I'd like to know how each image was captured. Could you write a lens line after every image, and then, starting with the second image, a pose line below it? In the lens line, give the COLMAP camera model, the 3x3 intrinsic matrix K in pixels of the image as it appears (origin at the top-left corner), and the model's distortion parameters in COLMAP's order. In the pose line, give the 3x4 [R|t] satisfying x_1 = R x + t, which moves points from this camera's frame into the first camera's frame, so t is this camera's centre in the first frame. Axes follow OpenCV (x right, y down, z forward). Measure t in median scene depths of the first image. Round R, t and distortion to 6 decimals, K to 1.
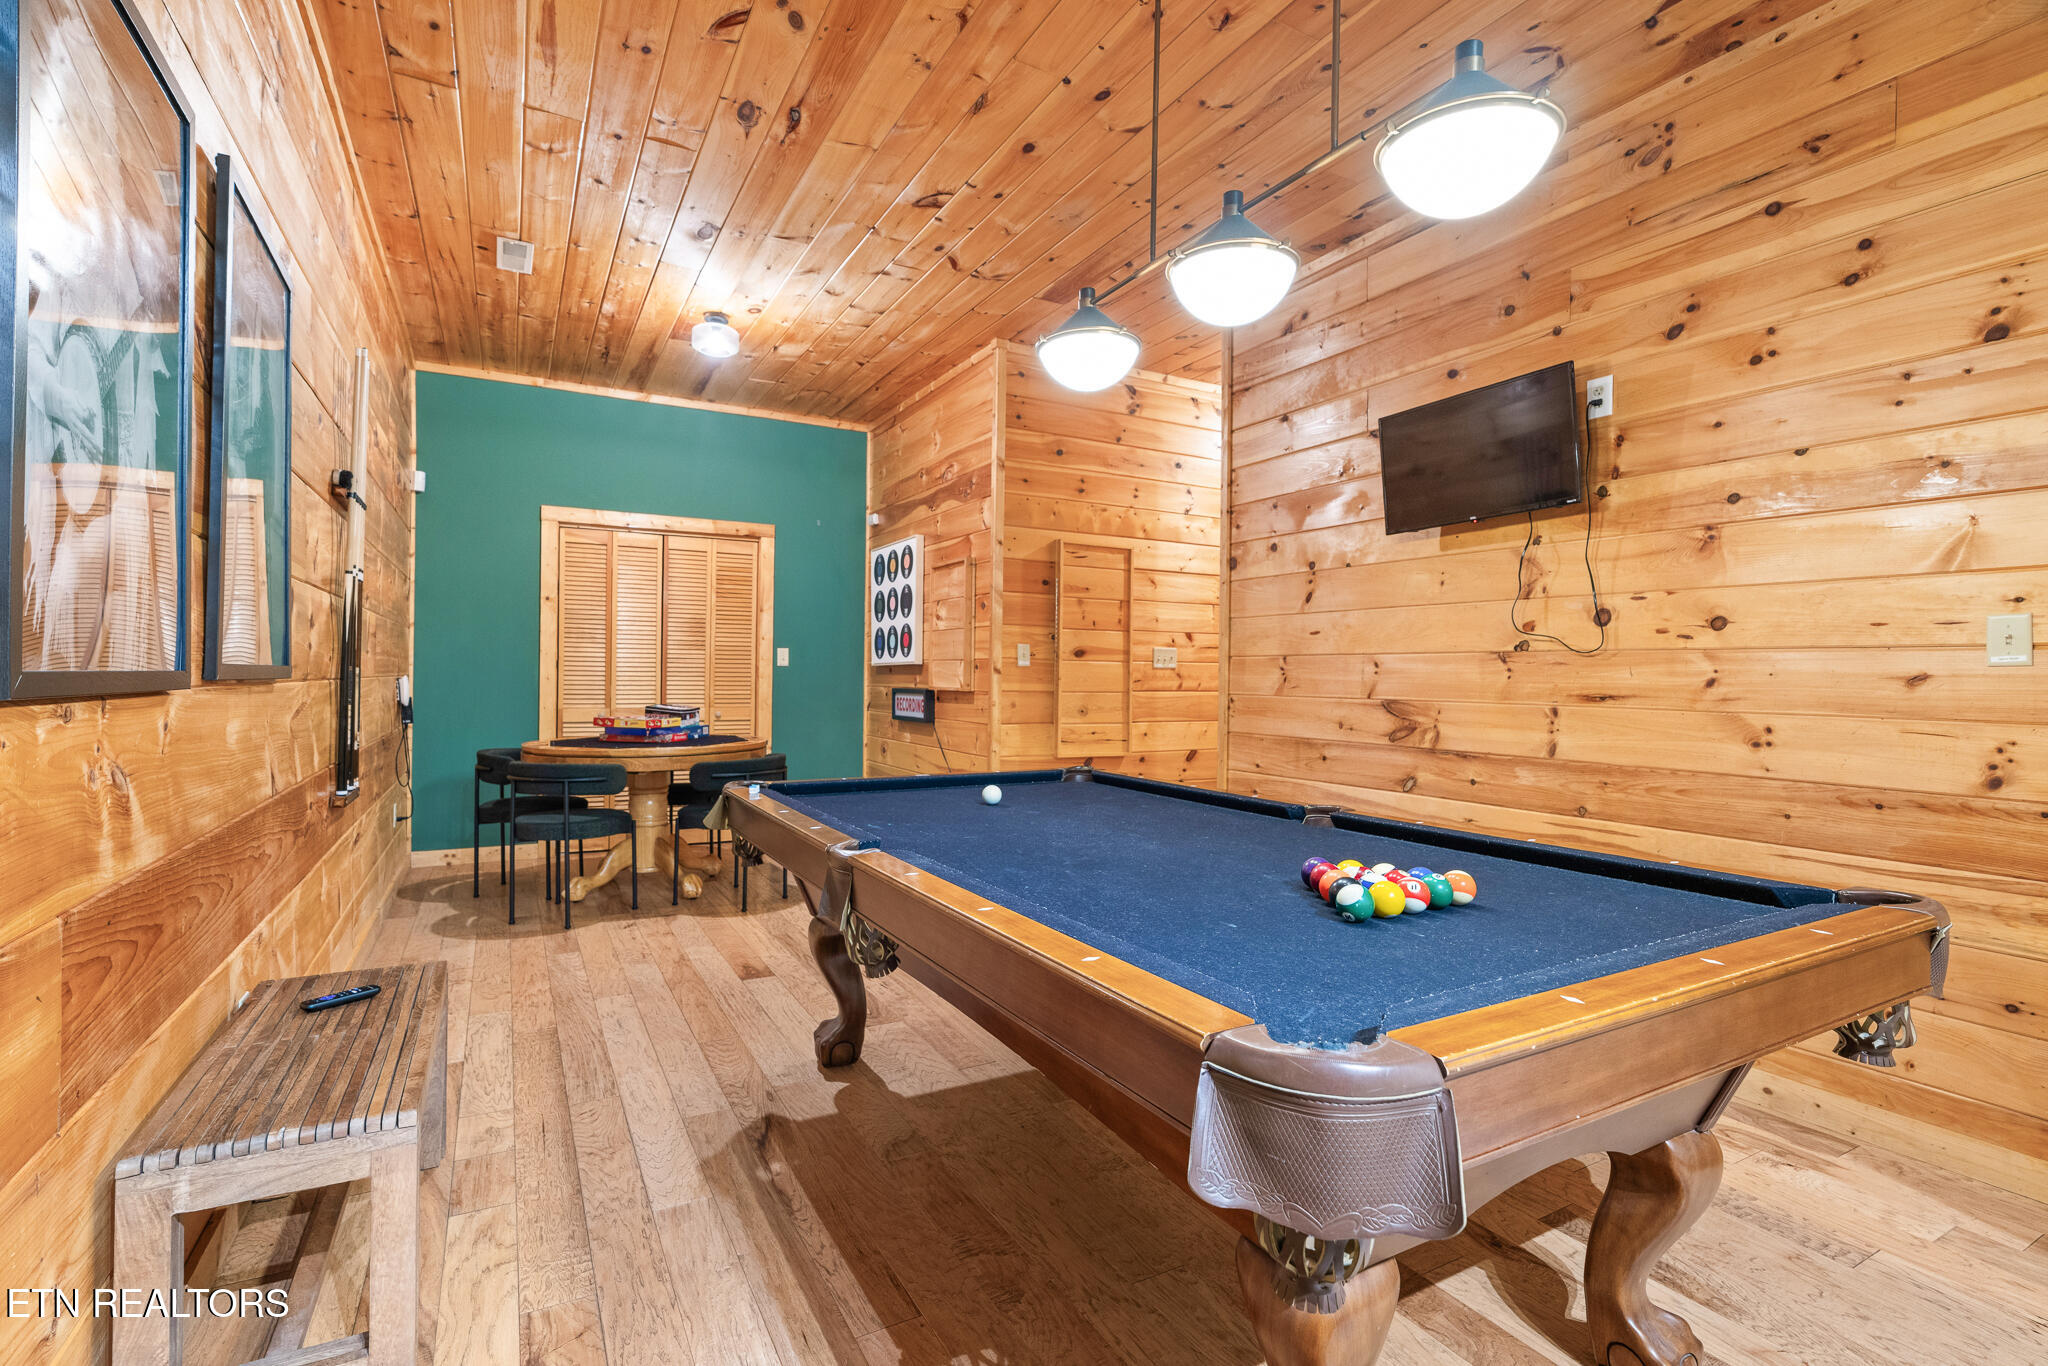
lens RADIAL K [[917.6, 0, 1019.2], [0, 917.6, 677.9], [0, 0, 1]] dist [-0.004457, 0.001810]
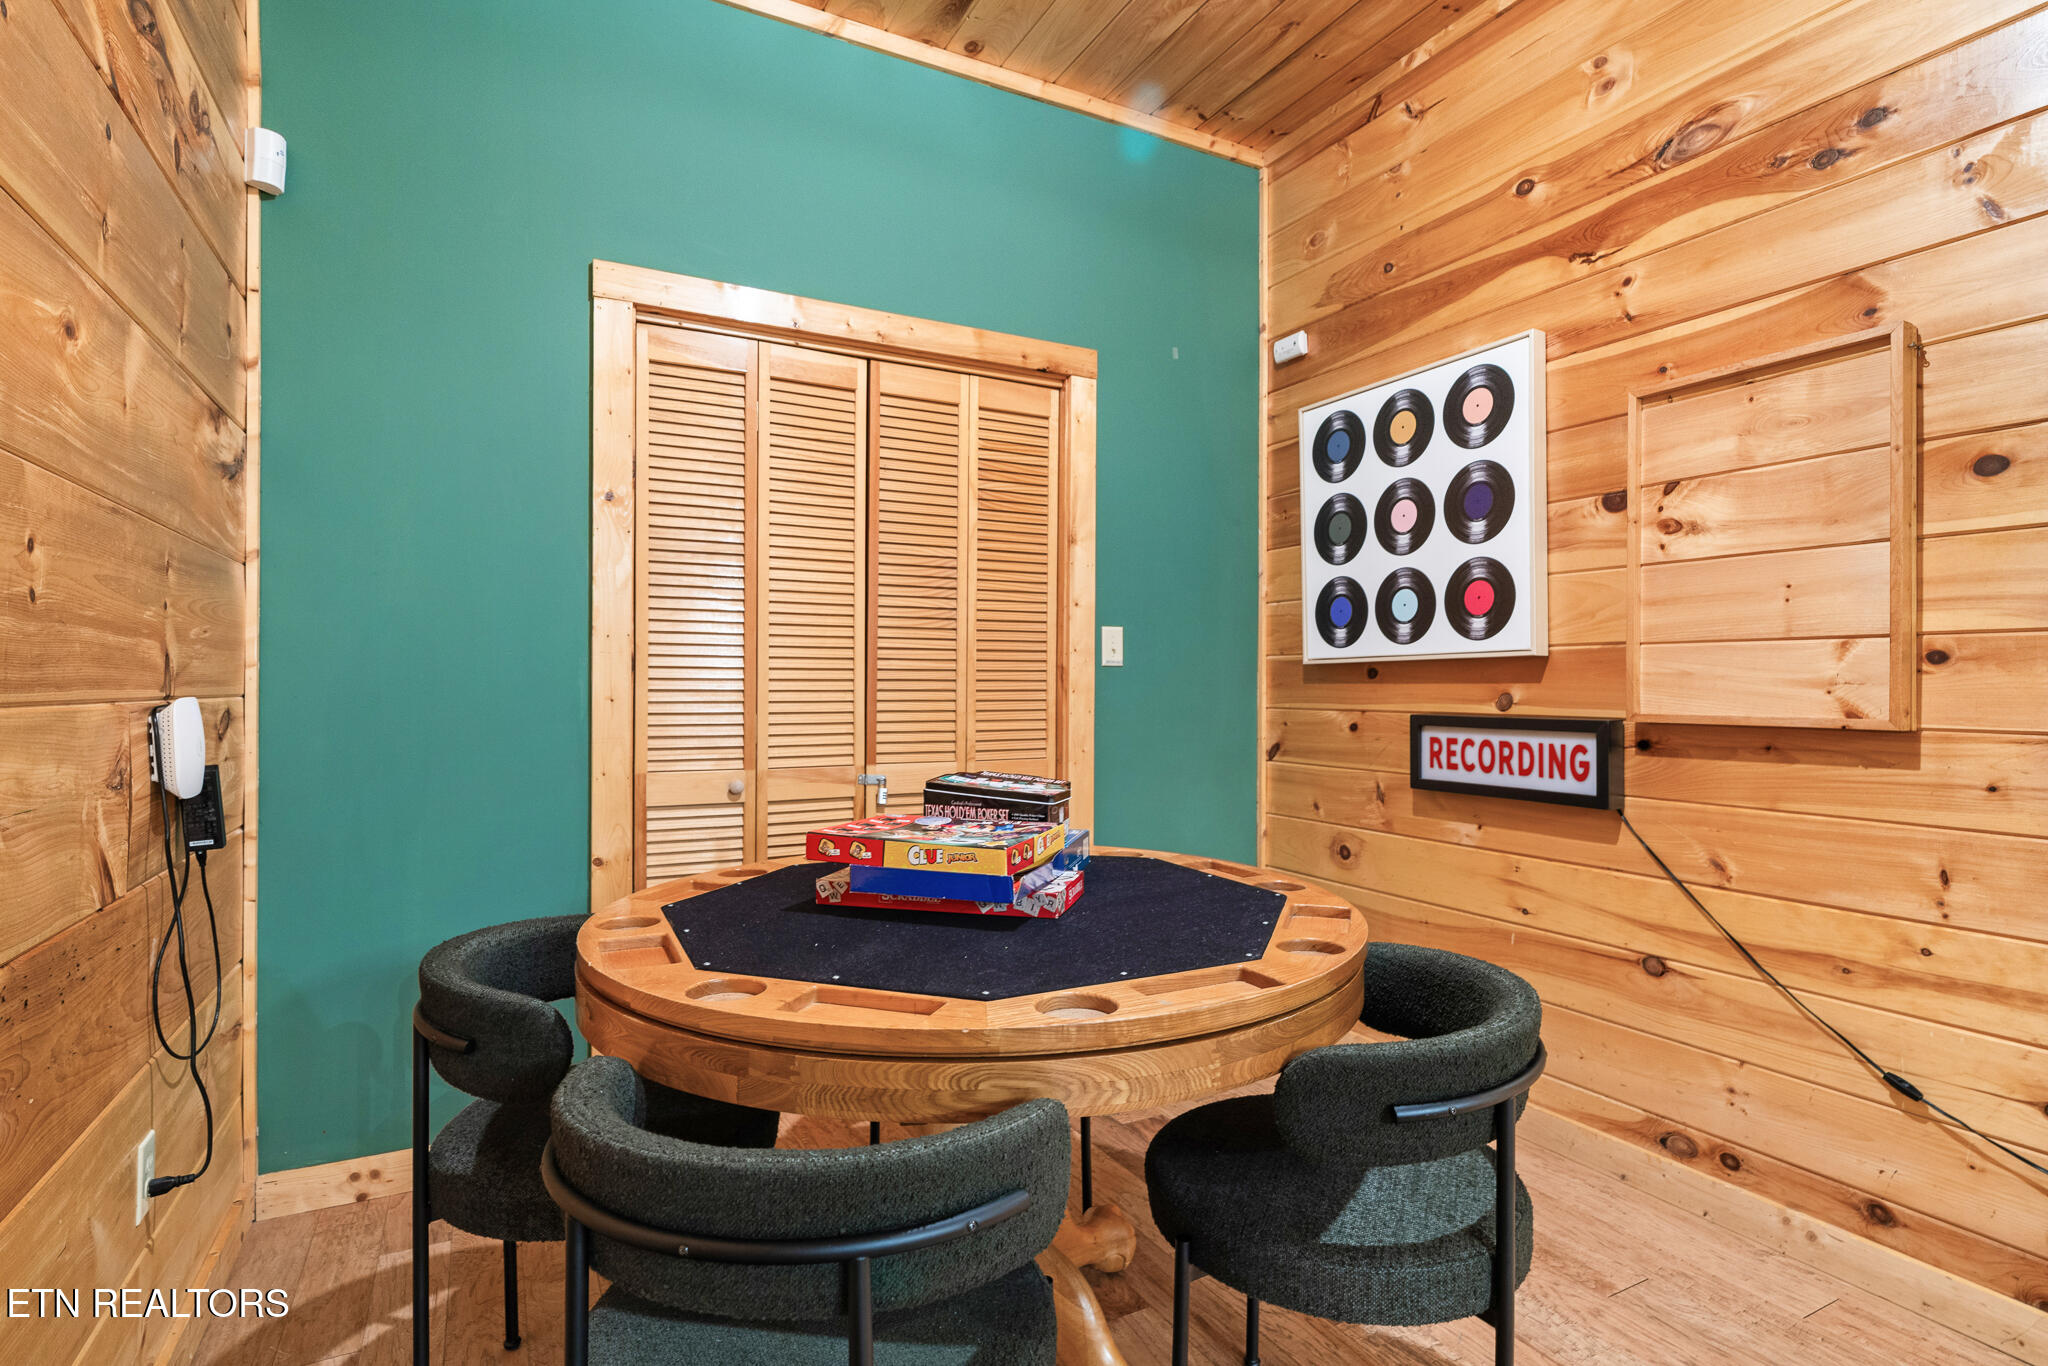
lens RADIAL K [[992.9, 0, 1024.0], [0, 992.9, 683.0], [0, 0, 1]] dist [-0.000889, 0.000532]
pose [[0.999845, -0.007676, -0.015861, -0.313122], [0.007633, 0.999967, -0.002772, -0.003593], [0.015881, 0.002650, 0.999870, 0.545569]]
